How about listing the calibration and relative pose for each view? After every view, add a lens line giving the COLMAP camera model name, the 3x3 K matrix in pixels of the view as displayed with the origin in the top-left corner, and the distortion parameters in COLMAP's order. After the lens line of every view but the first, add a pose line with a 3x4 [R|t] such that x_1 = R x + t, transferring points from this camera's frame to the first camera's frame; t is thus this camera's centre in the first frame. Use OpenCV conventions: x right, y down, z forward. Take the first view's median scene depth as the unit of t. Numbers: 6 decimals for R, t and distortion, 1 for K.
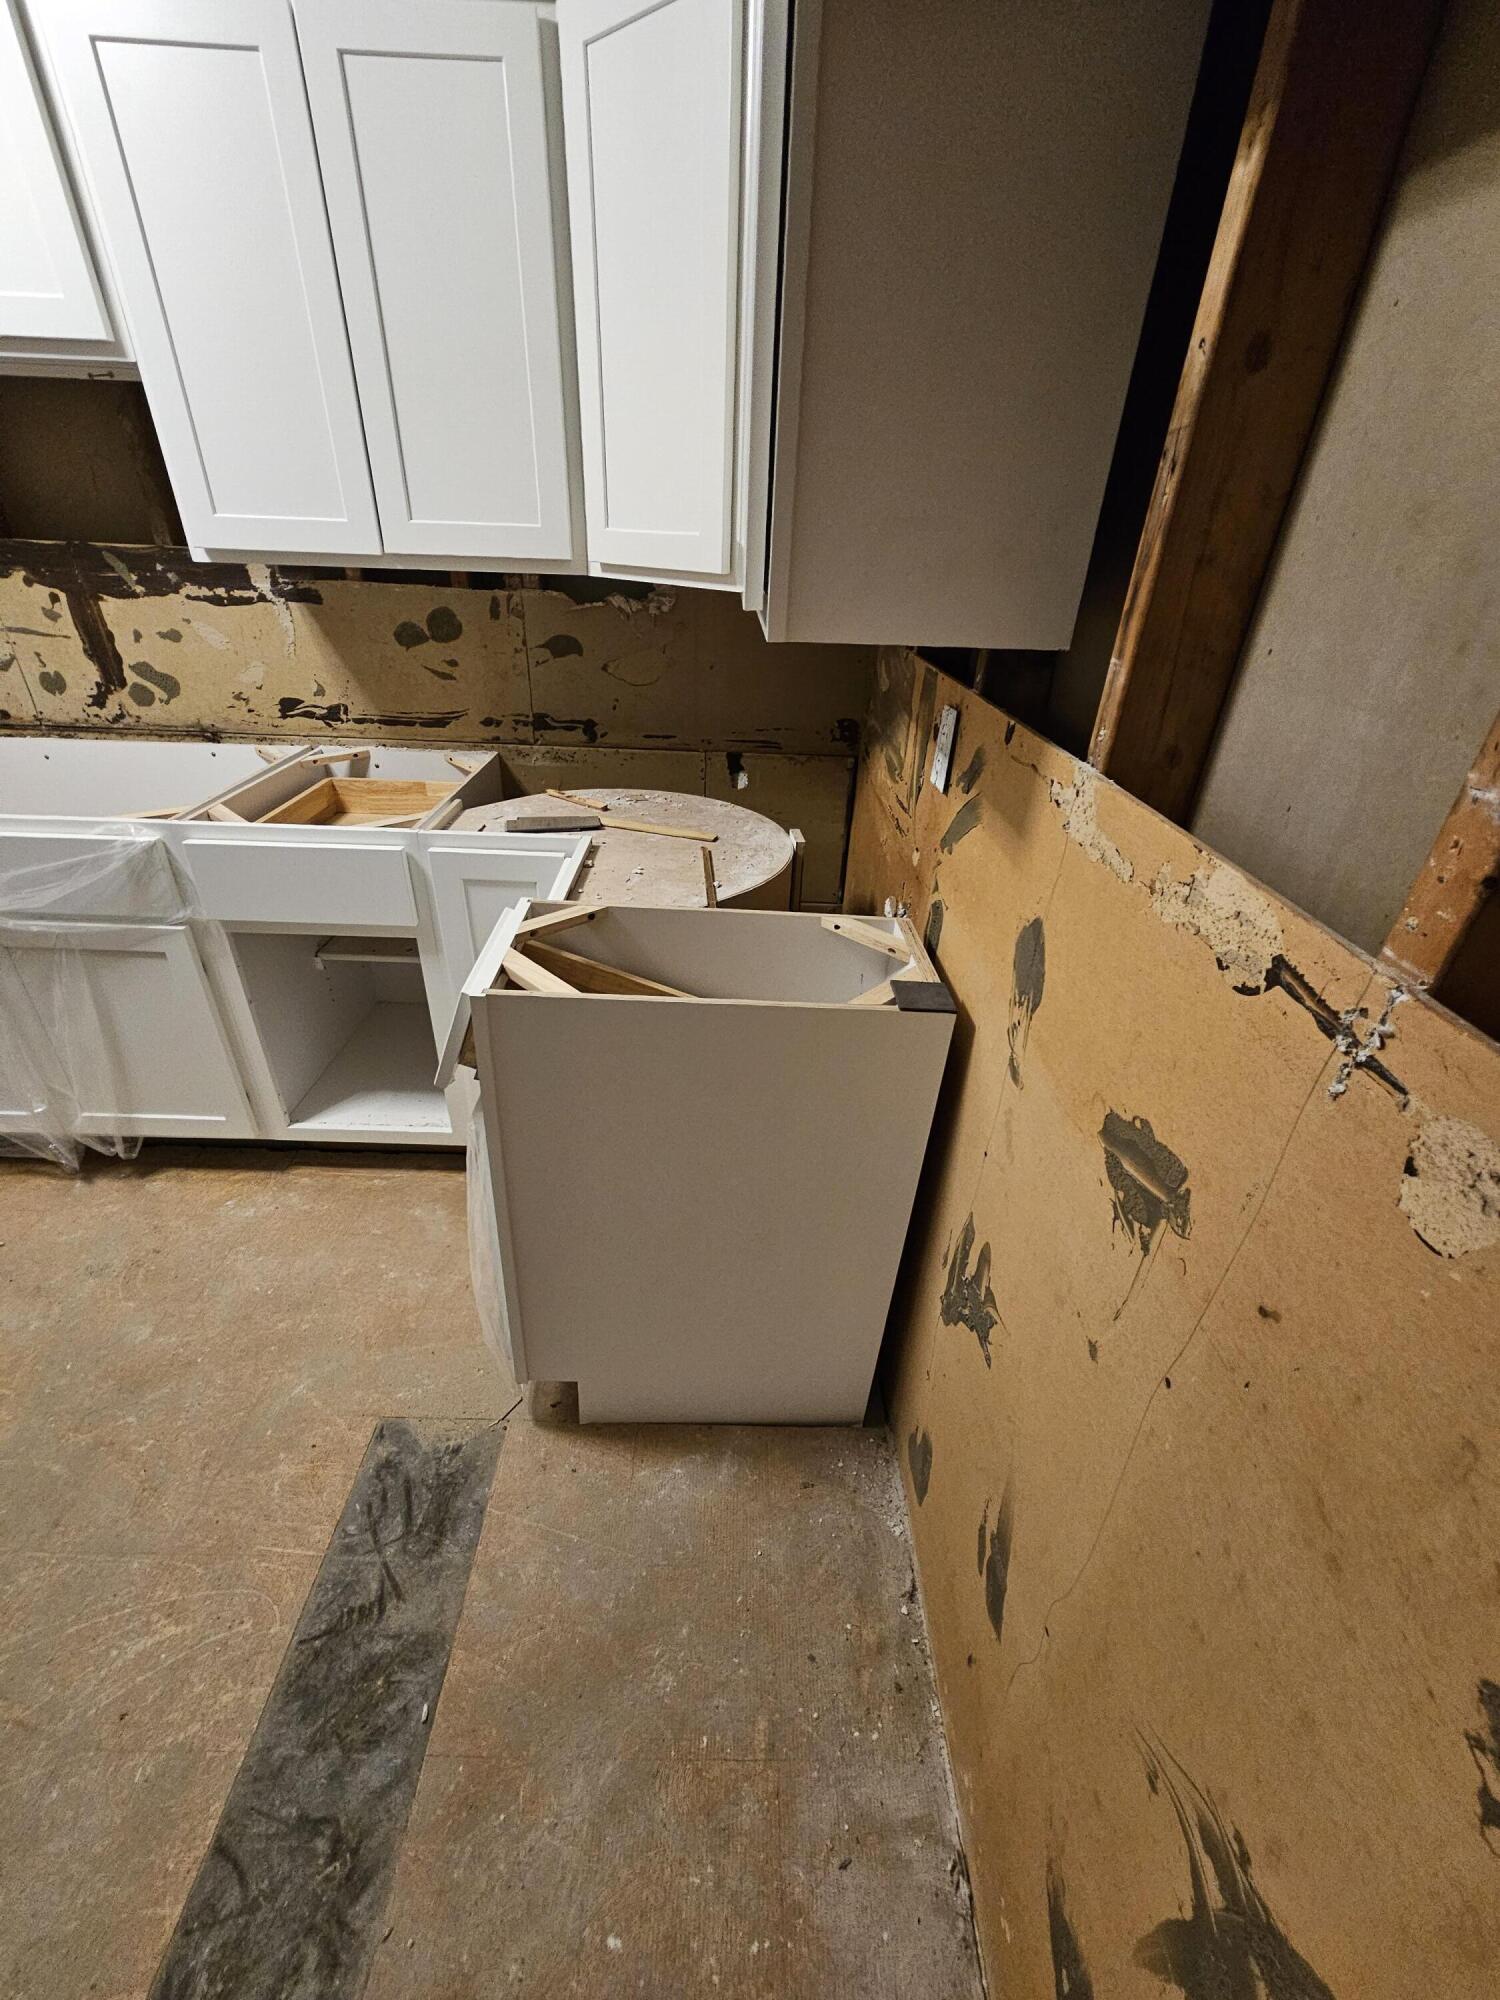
lens RADIAL K [[825.8, 0, 740.6], [0, 825.8, 1005.7], [0, 0, 1]] dist [0.000501, 0.001471]
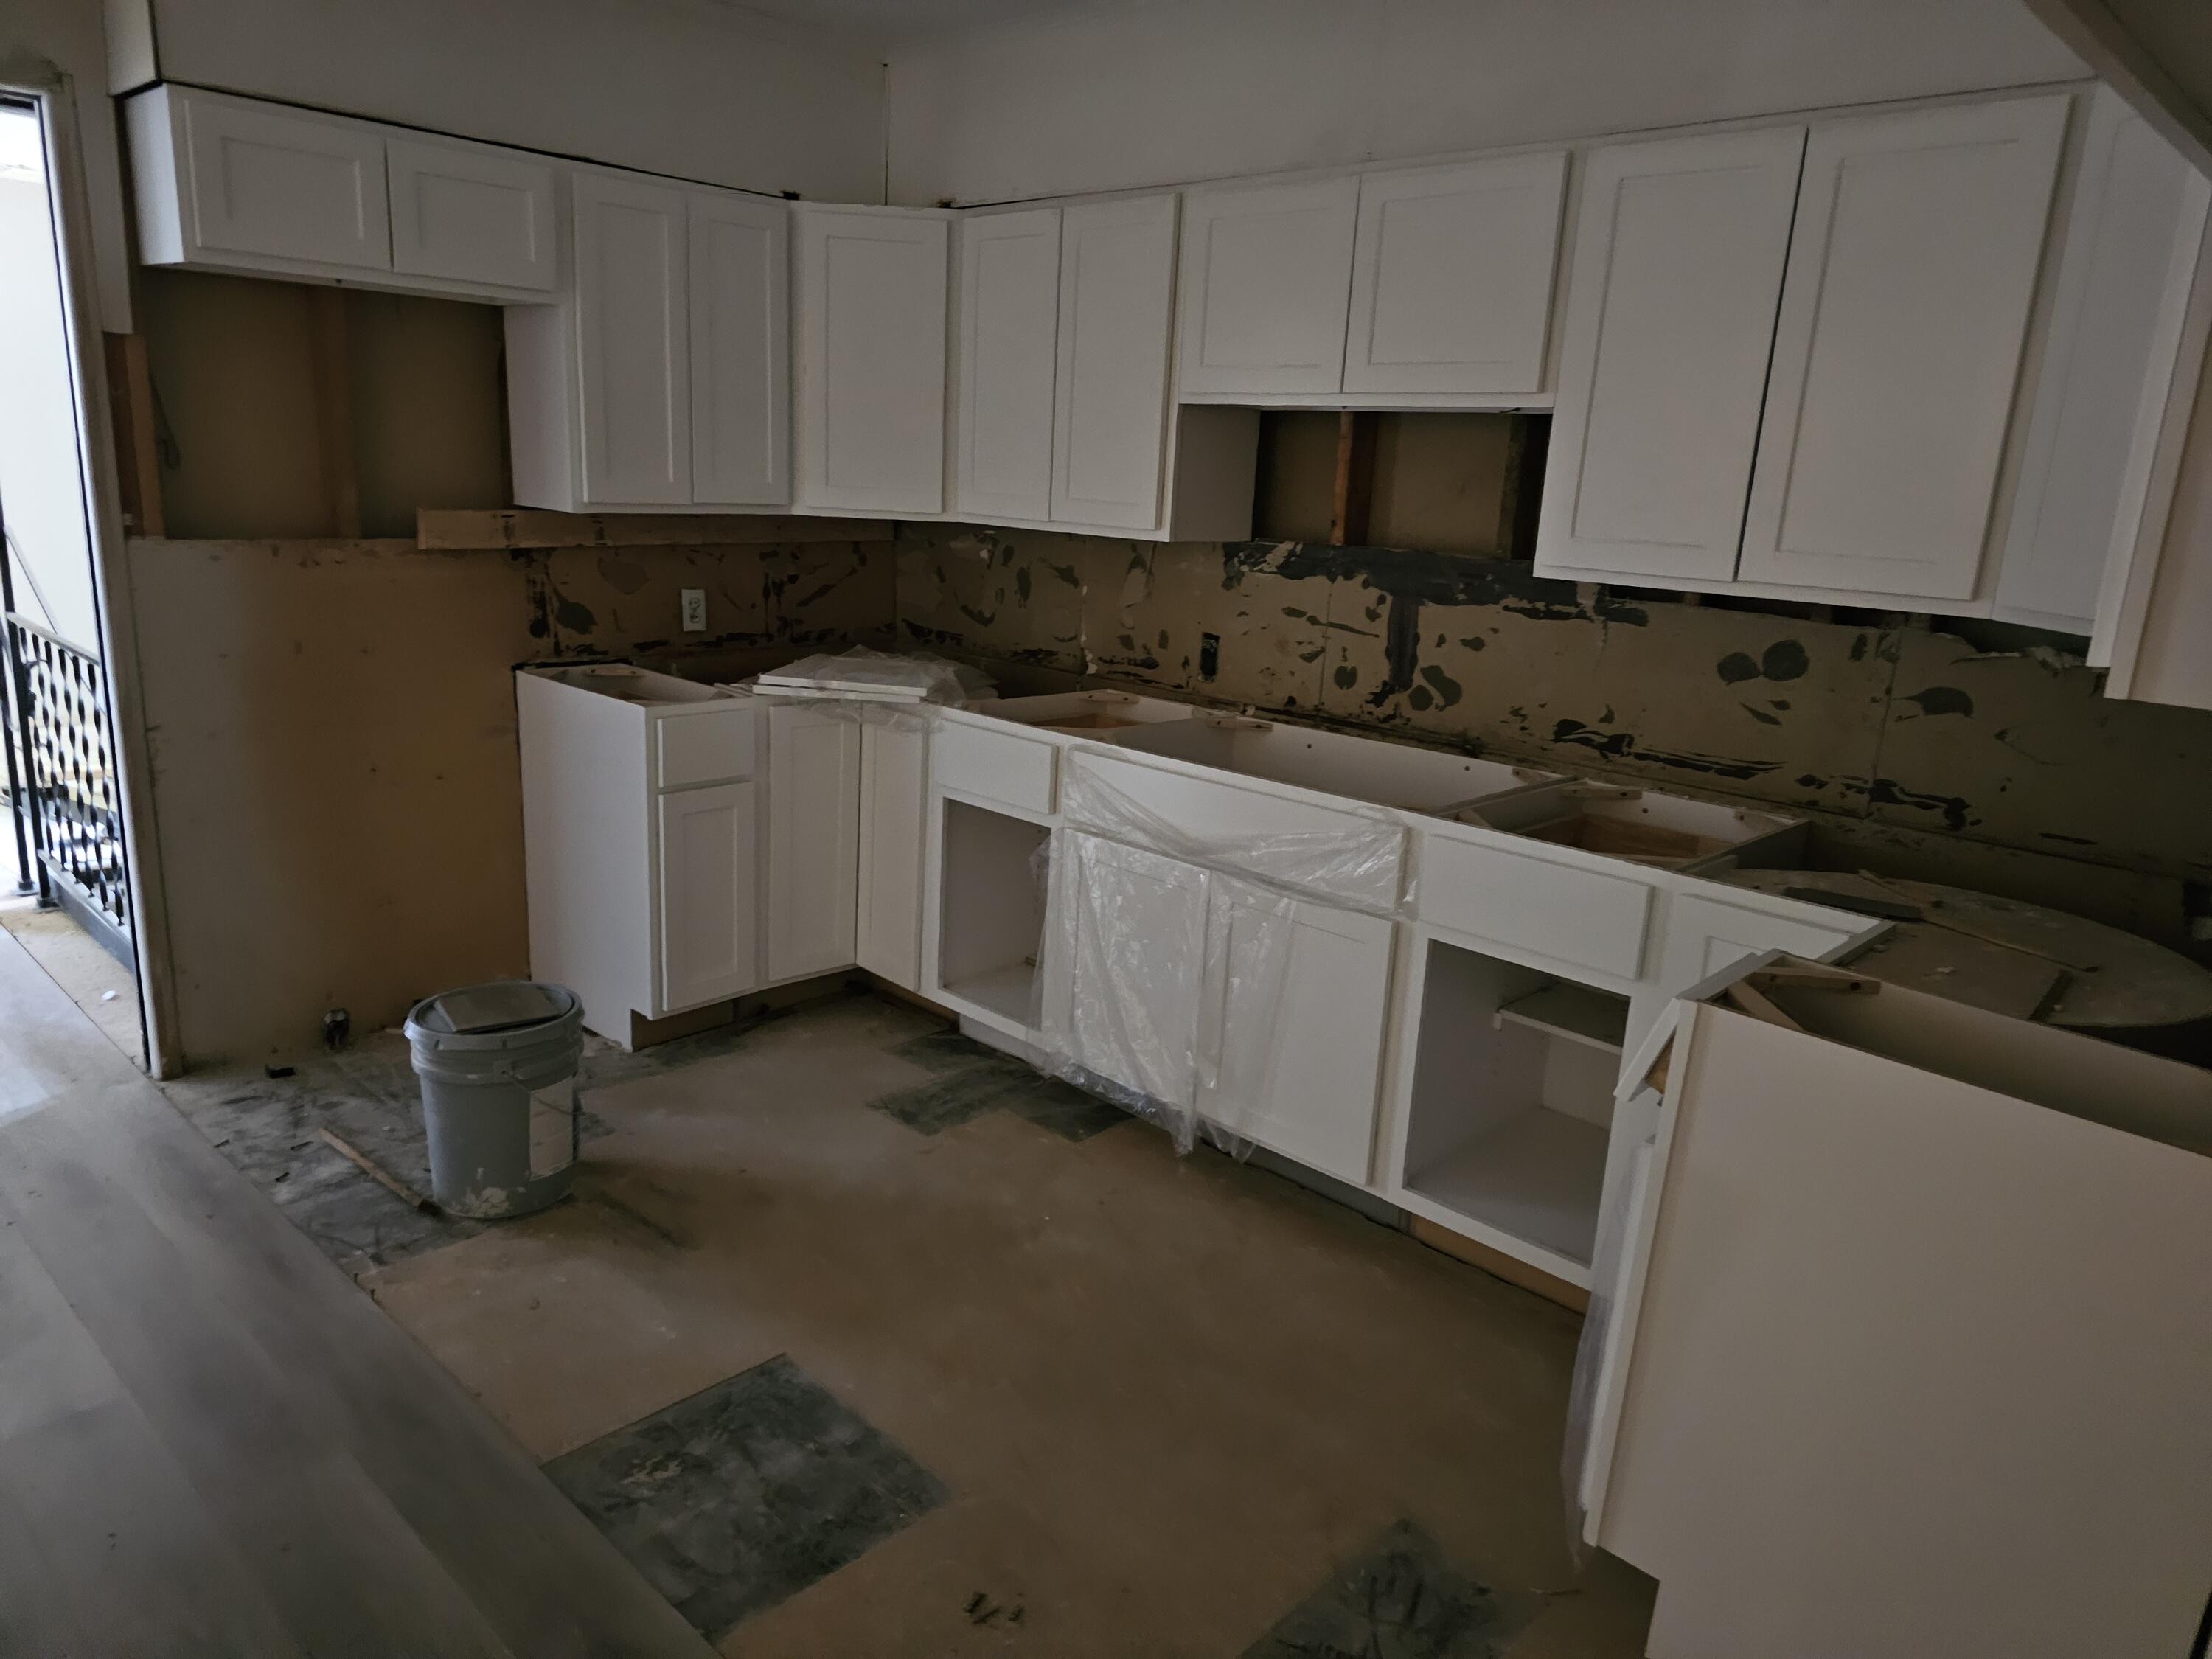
lens RADIAL K [[1492.3, 0, 1085.0], [0, 1492.3, 844.9], [0, 0, 1]] dist [0.062388, -0.052741]
pose [[0.720207, 0.179584, -0.670113, 0.163108], [-0.375354, 0.913197, -0.158685, 0.187278], [0.583448, 0.365815, 0.725099, -0.388130]]
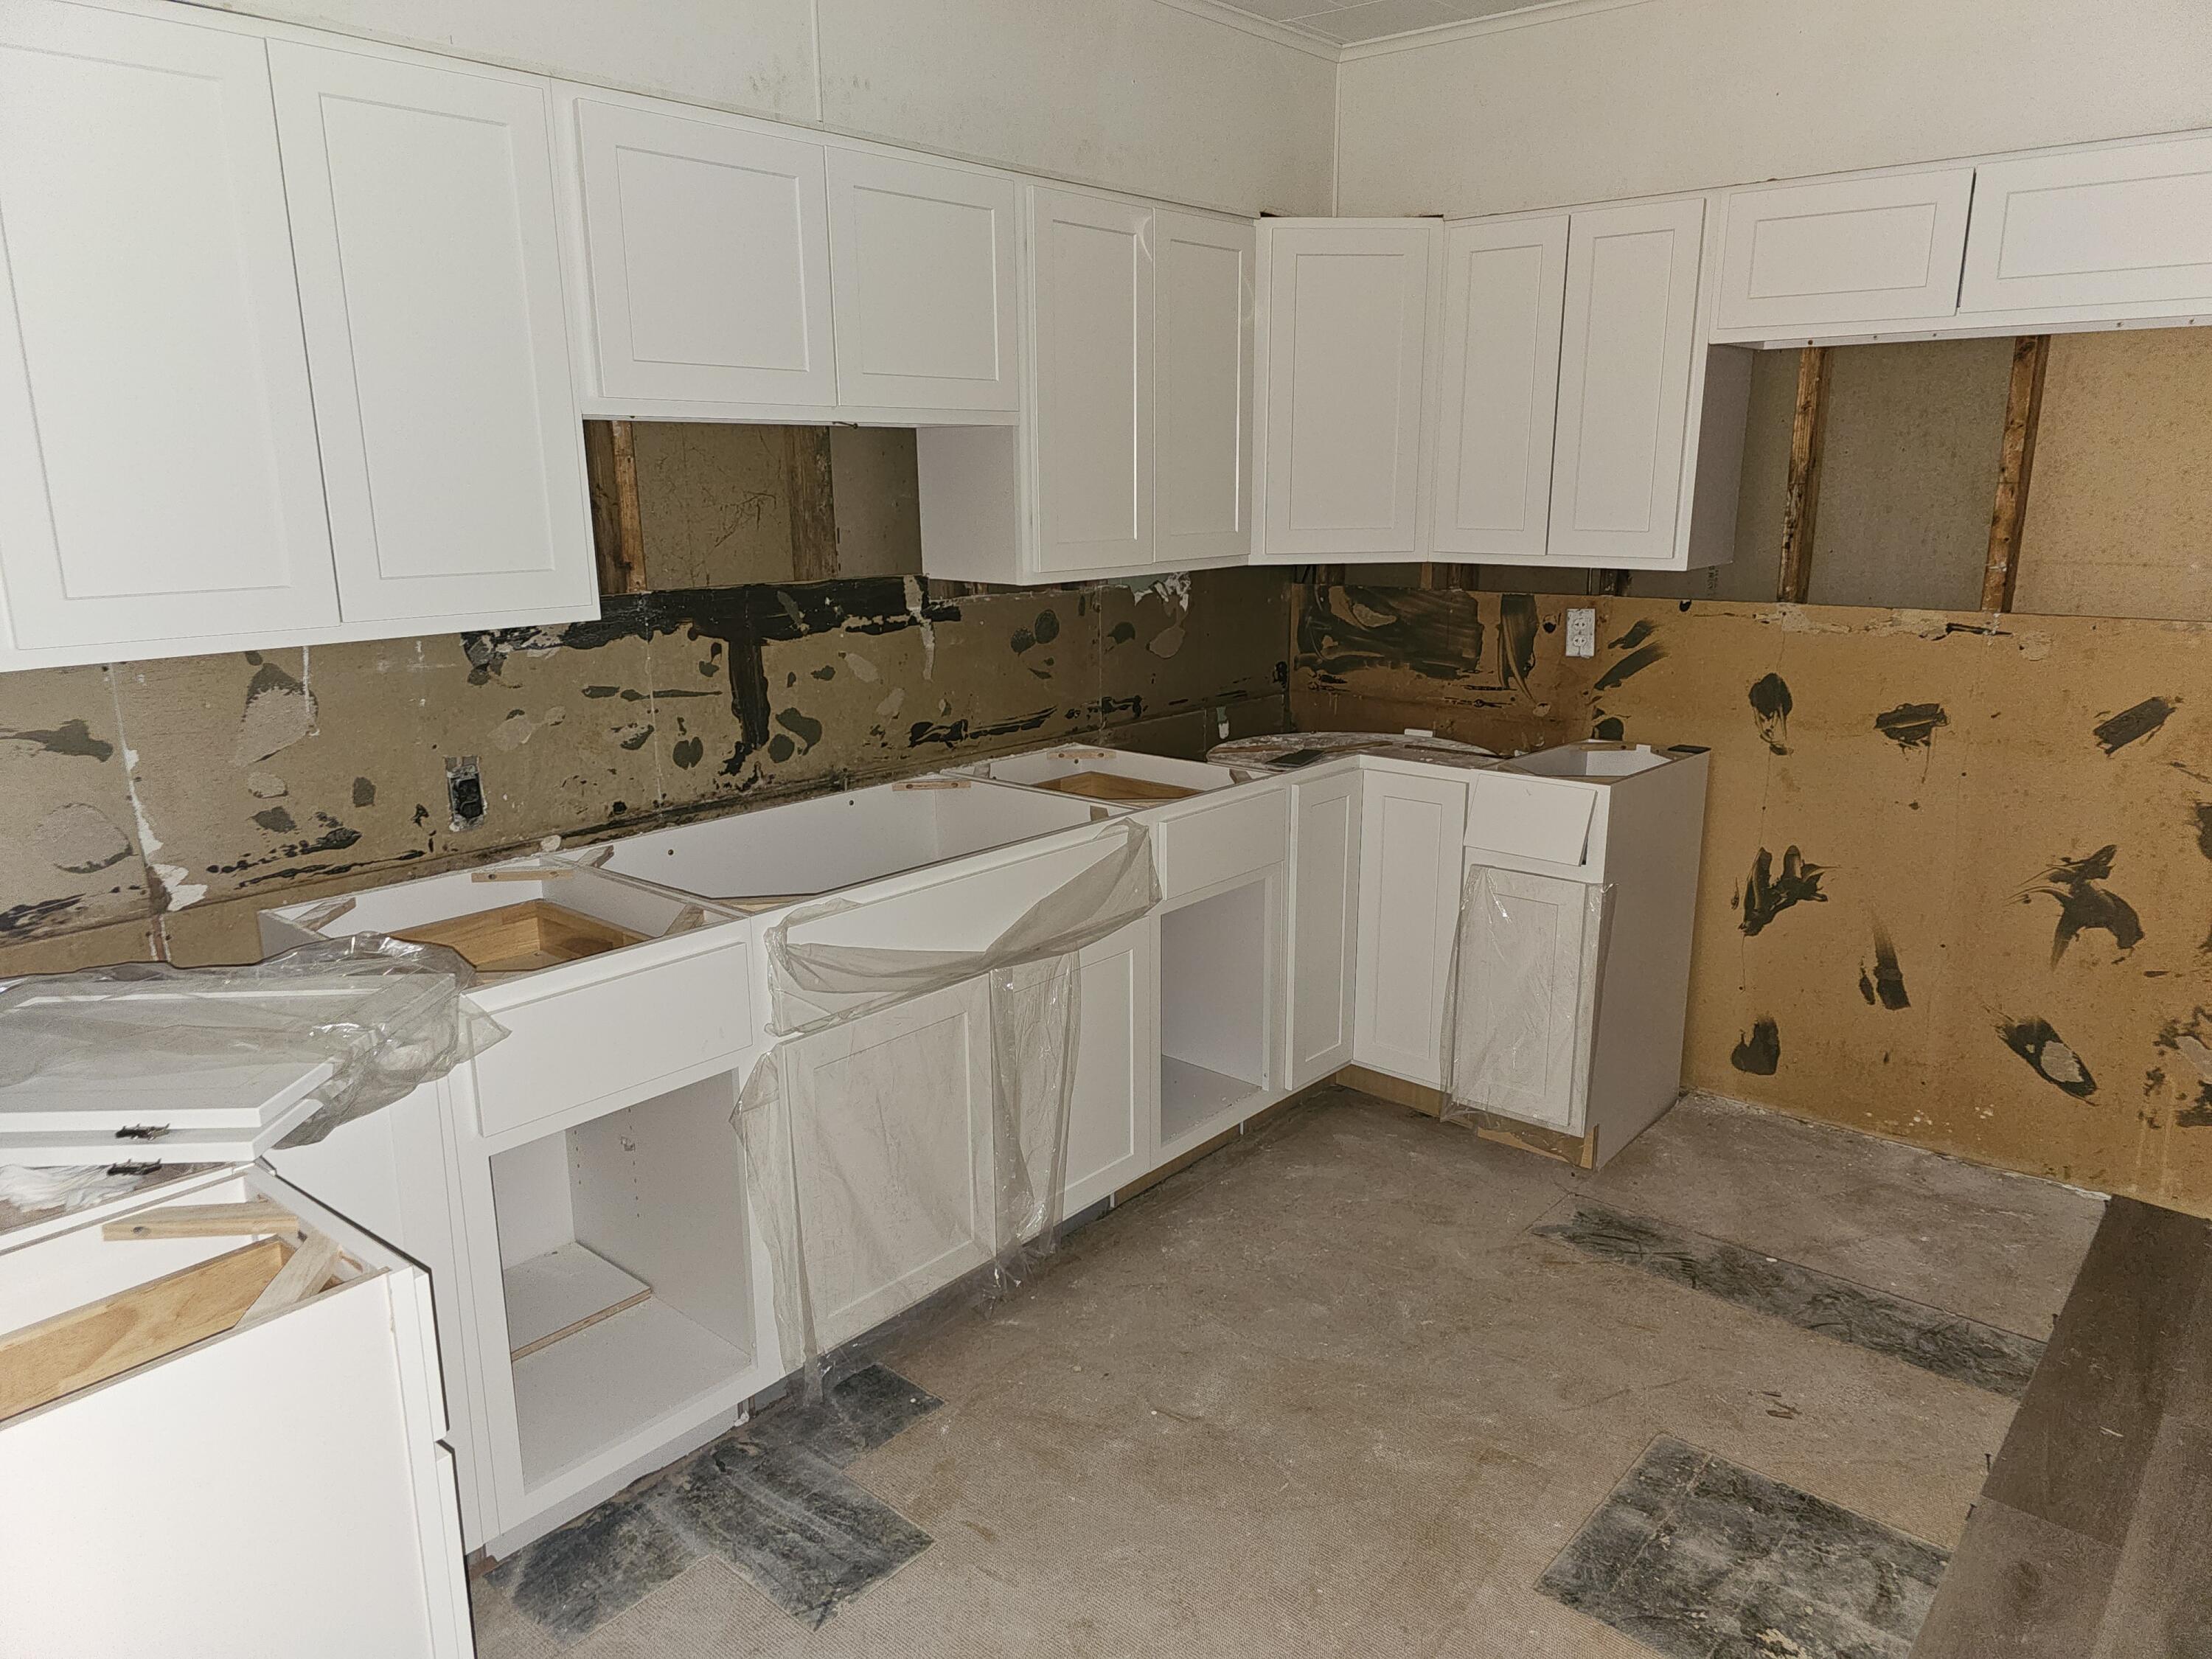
lens RADIAL K [[1492.3, 0, 1123.2], [0, 1492.3, 816.6], [0, 0, 1]] dist [0.062388, -0.052741]
pose [[0.637158, -0.204379, 0.743141, -1.671687], [0.412980, 0.904634, -0.105290, -0.022751], [-0.650752, 0.373989, 0.660799, -0.170483]]
